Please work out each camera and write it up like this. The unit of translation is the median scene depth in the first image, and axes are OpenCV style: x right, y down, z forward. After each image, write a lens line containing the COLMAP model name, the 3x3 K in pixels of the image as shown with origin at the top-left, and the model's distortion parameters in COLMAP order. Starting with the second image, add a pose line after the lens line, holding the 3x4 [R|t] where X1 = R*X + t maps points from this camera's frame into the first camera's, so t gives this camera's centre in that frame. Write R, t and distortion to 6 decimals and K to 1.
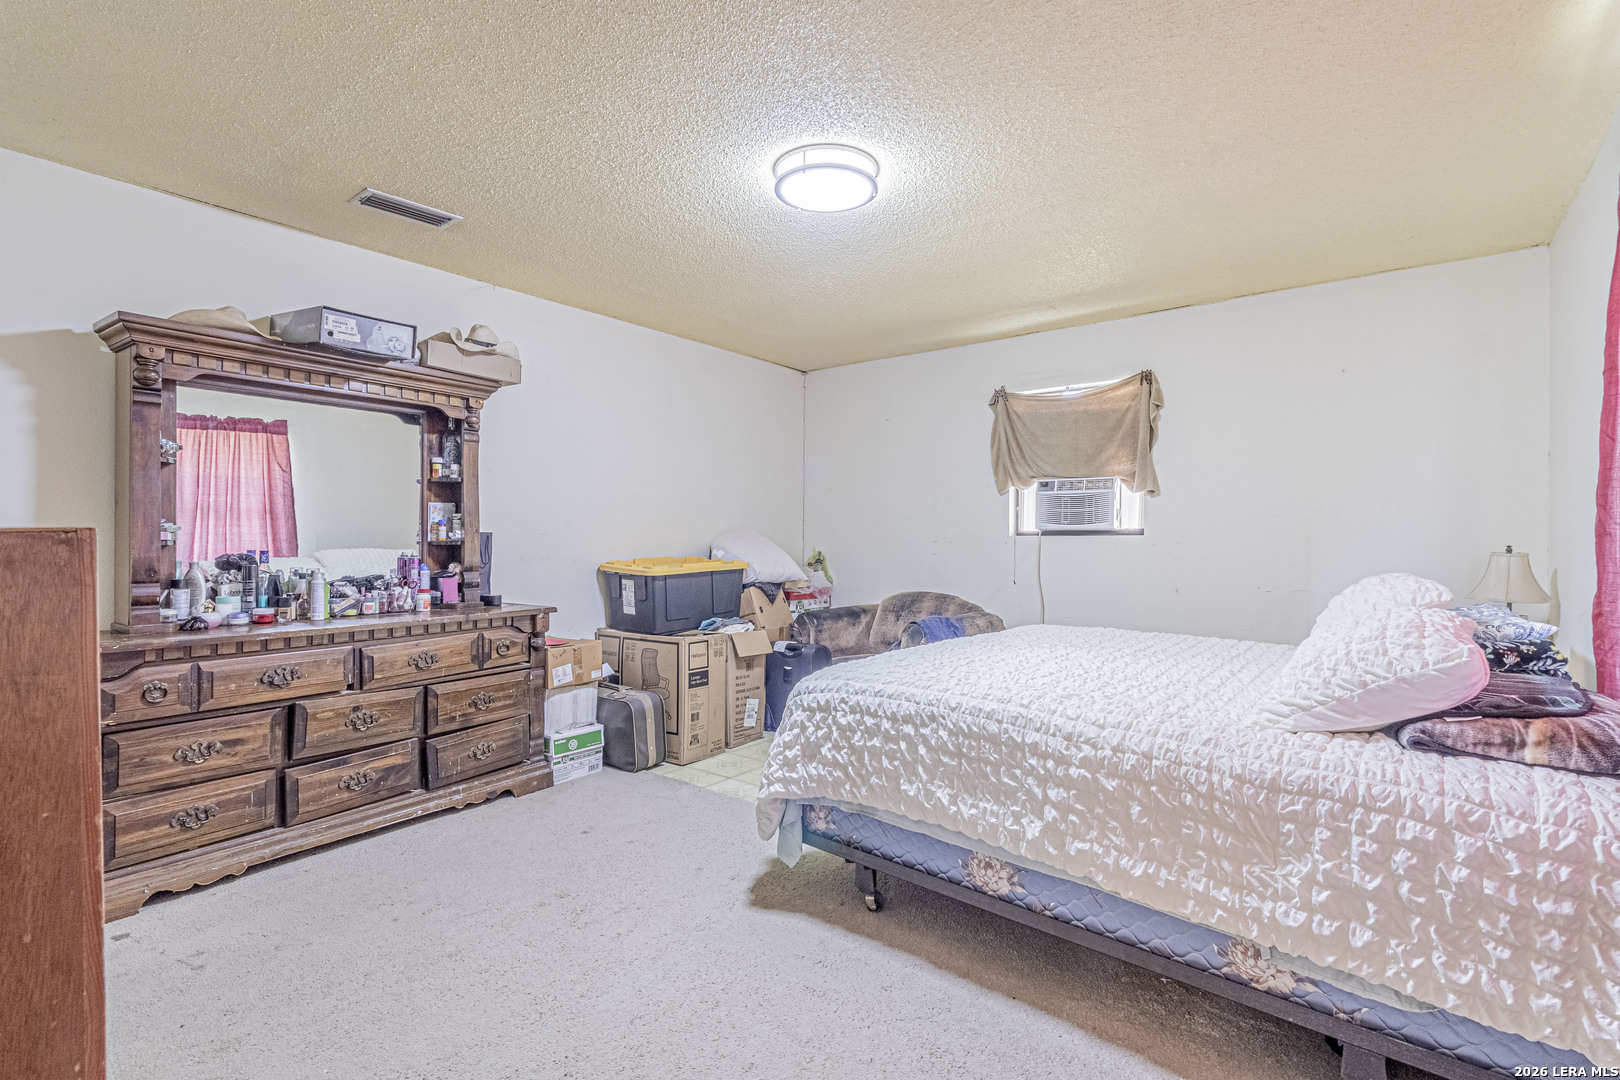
lens RADIAL K [[769.8, 0, 810.0], [0, 769.8, 540.0], [0, 0, 1]] dist [-0.000590, -0.000128]
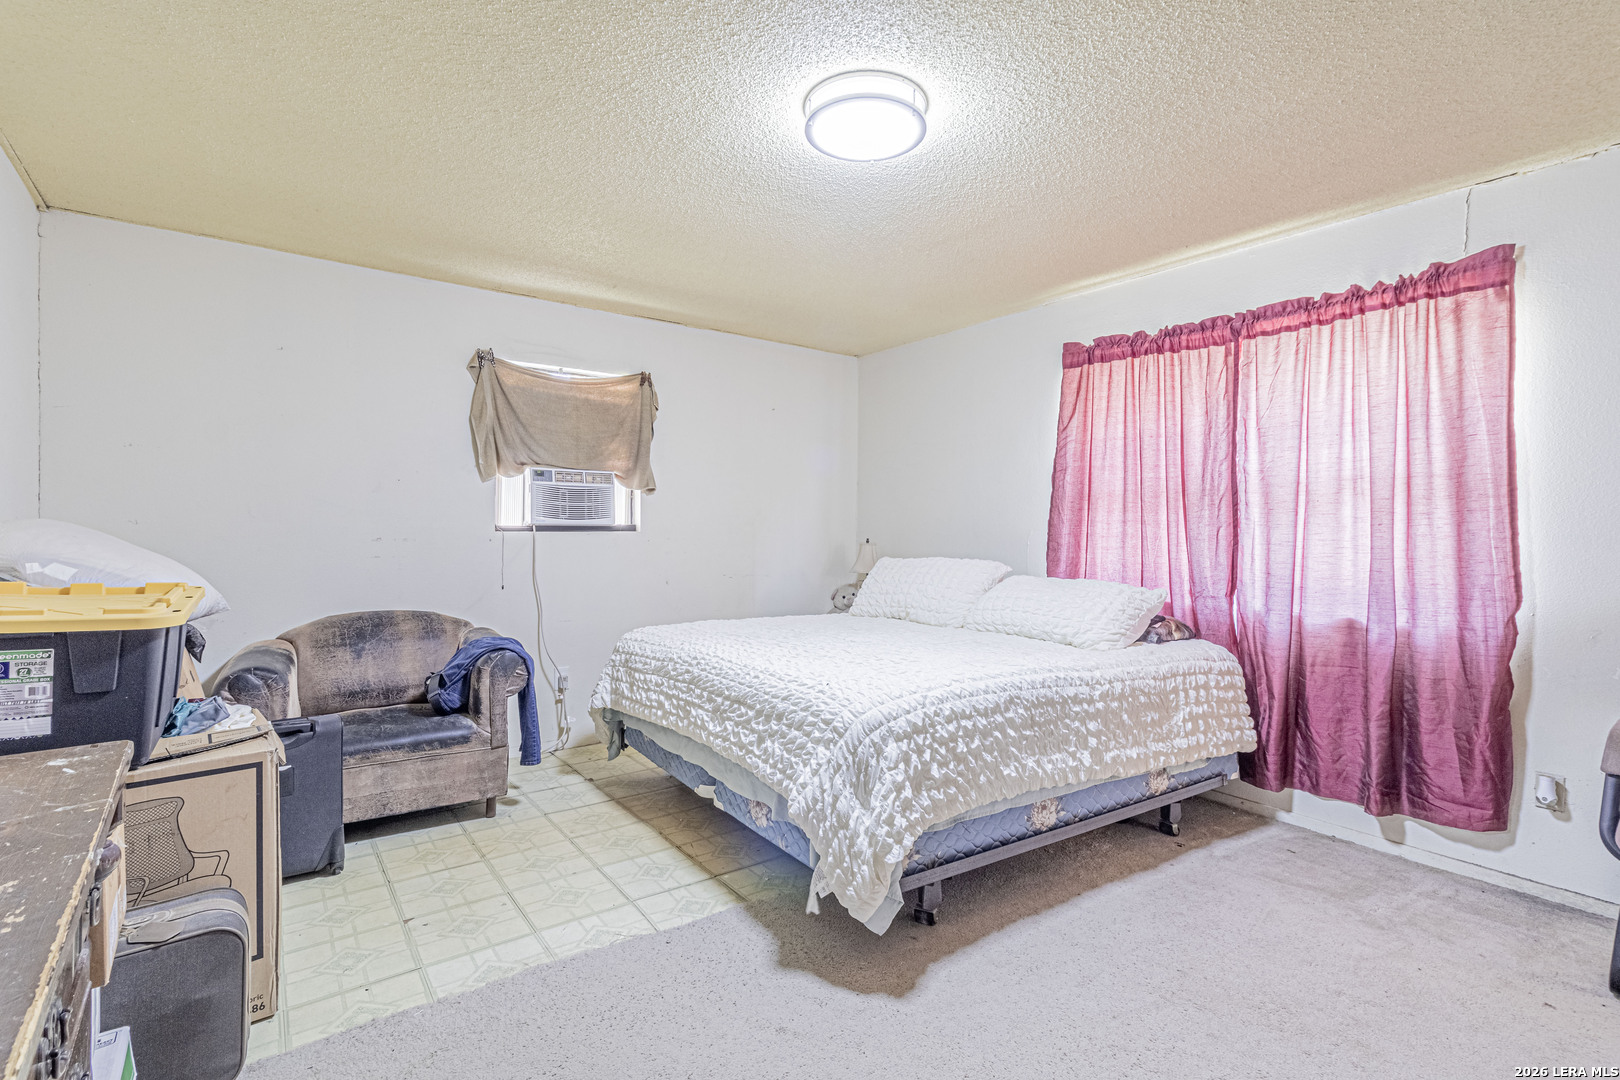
lens RADIAL K [[756.9, 0, 824.0], [0, 756.9, 534.2], [0, 0, 1]] dist [0.003792, 0.000836]
pose [[0.245293, -0.004670, 0.969438, -0.866725], [-0.001030, 0.999987, 0.005078, -0.013214], [-0.969448, -0.002244, 0.245285, 0.893705]]
